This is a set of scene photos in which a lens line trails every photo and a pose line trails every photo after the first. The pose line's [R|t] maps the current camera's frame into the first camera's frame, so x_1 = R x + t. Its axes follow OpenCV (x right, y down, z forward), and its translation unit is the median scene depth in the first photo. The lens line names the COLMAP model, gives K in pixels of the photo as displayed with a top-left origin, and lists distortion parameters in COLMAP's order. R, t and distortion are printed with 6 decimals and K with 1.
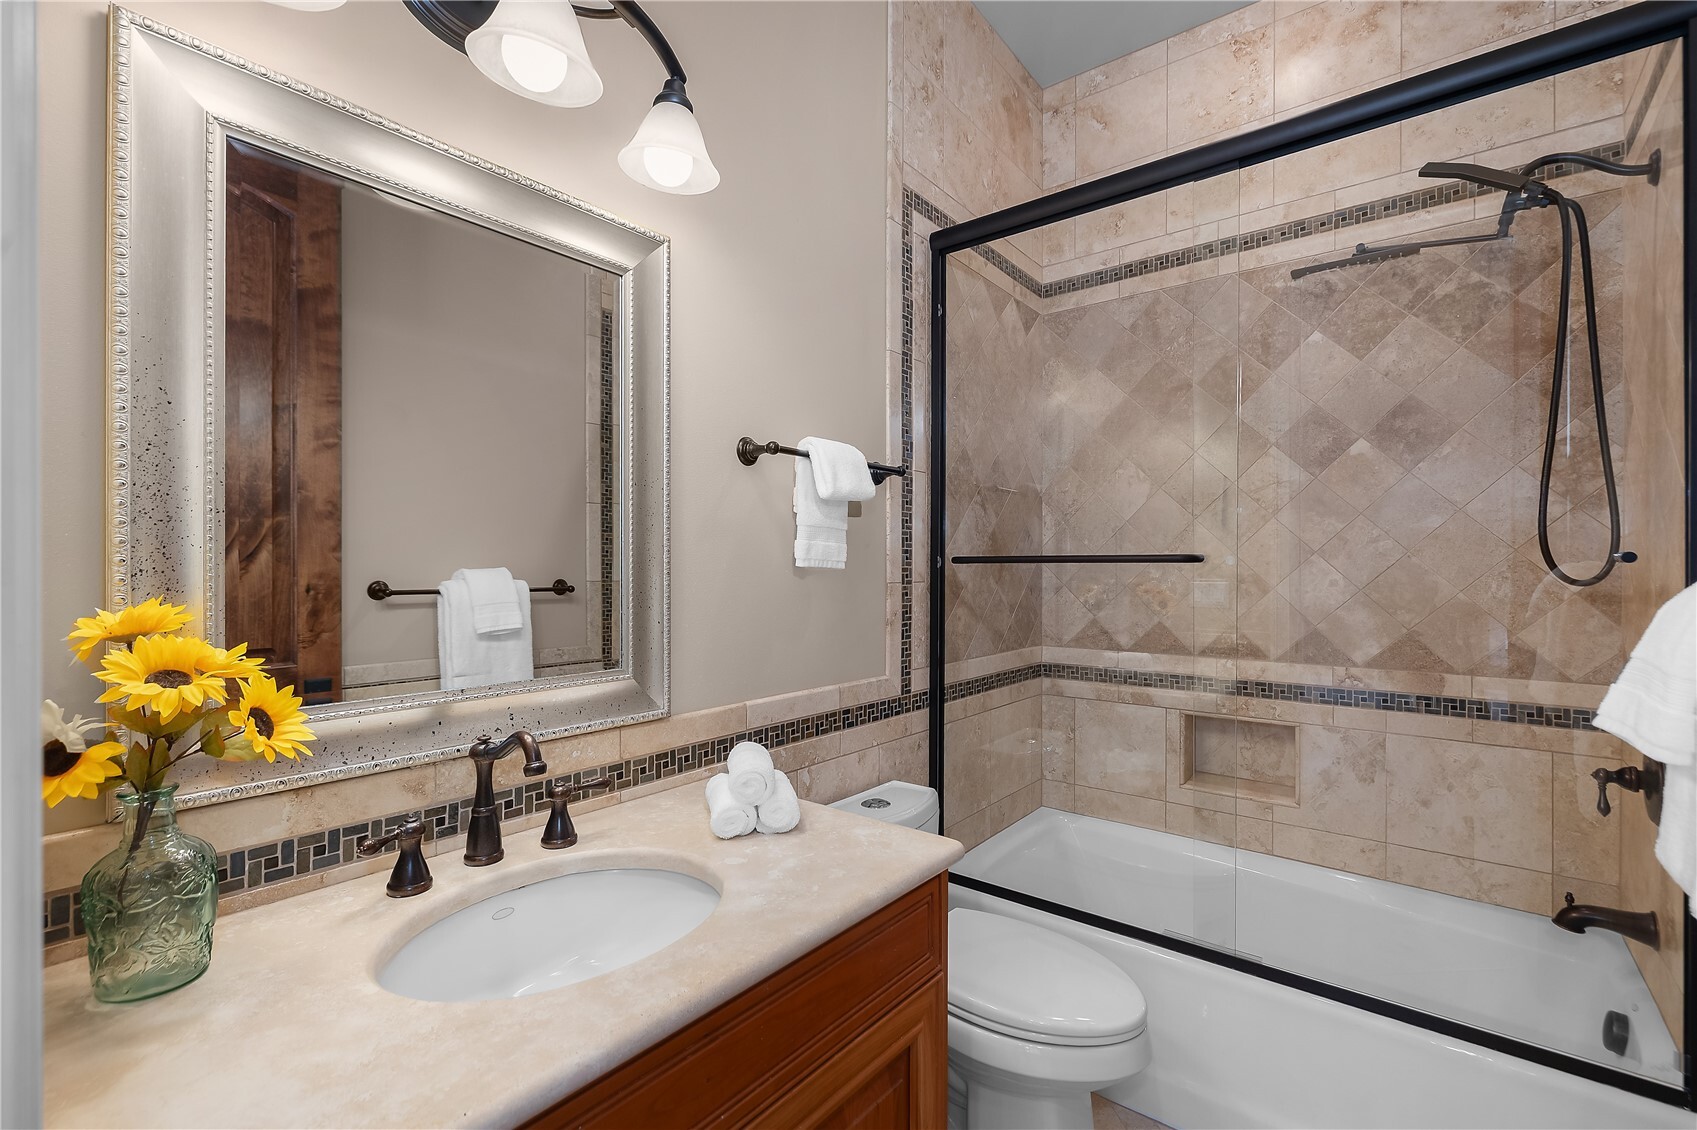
lens RADIAL K [[758.5, 0, 844.7], [0, 758.5, 561.6], [0, 0, 1]] dist [0.022233, 0.000307]
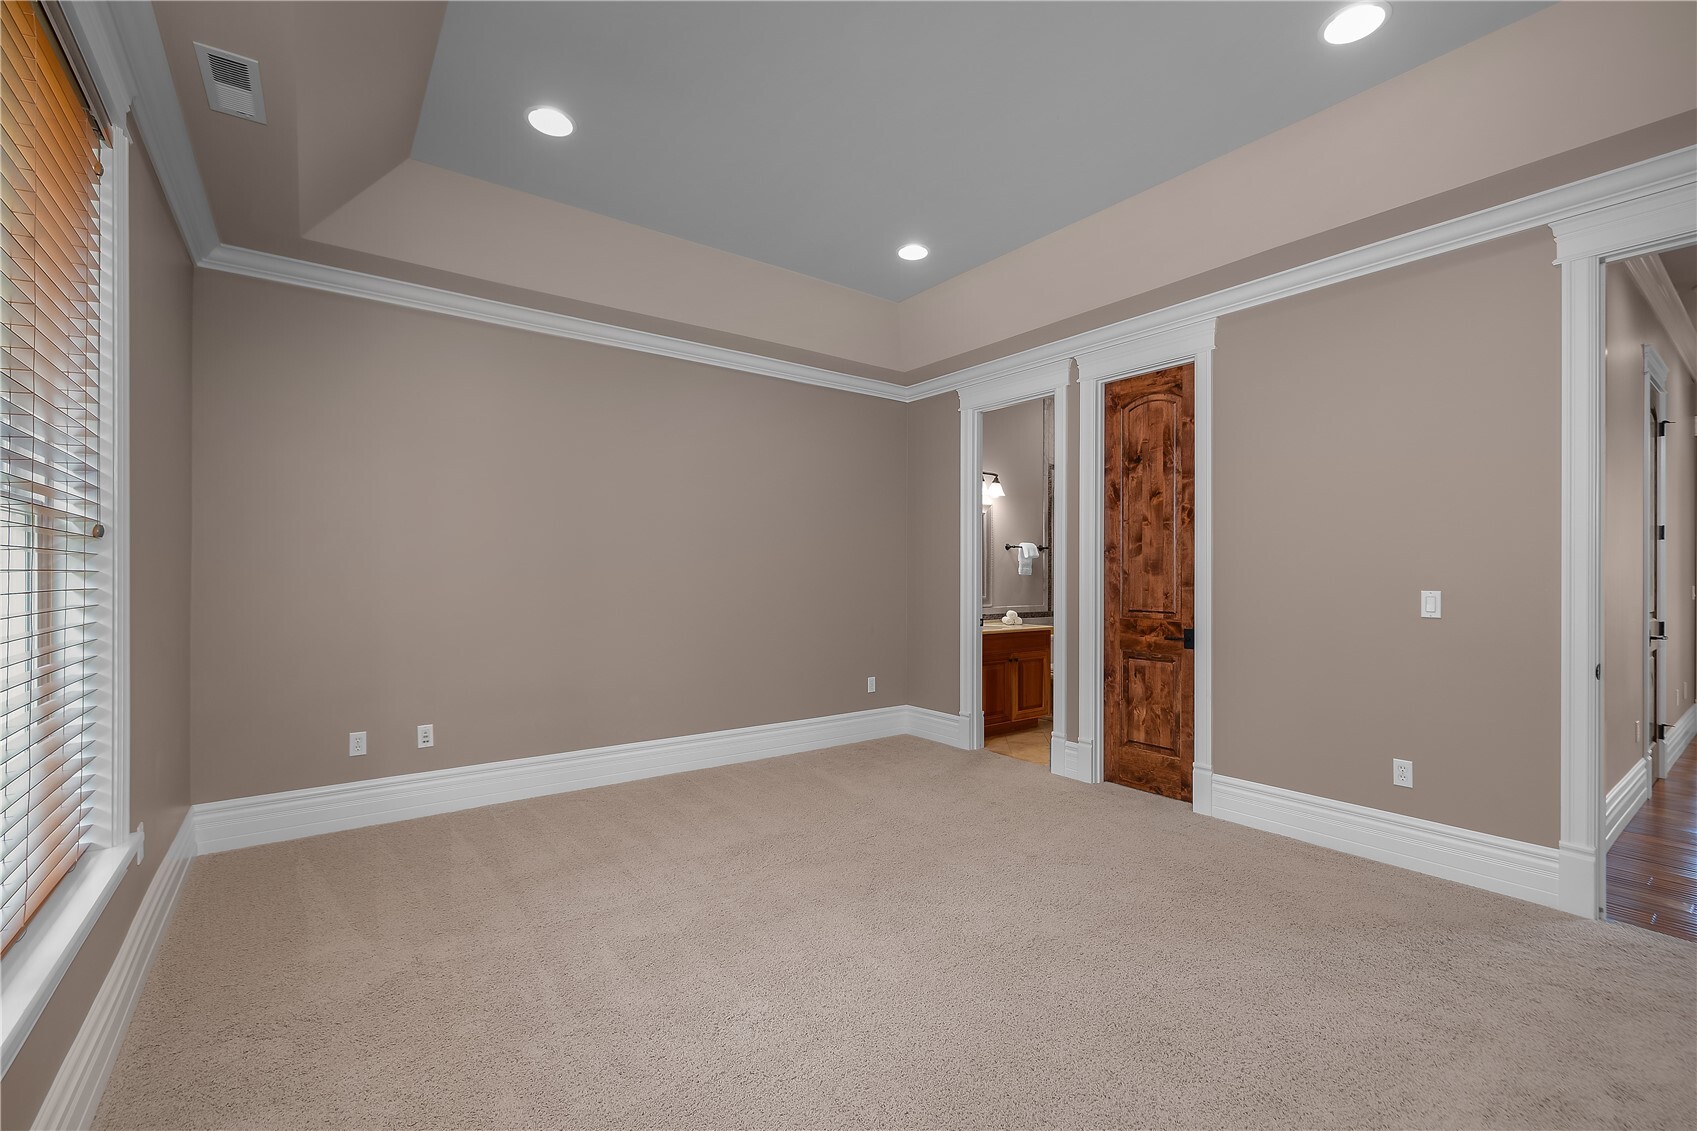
lens RADIAL K [[758.5, 0, 844.7], [0, 758.5, 562.1], [0, 0, 1]] dist [0.022233, 0.000307]
pose [[0.970103, -0.000365, -0.242695, 0.016917], [-0.001878, 0.999958, -0.009009, -0.020583], [0.242688, 0.009195, 0.970061, -2.859871]]
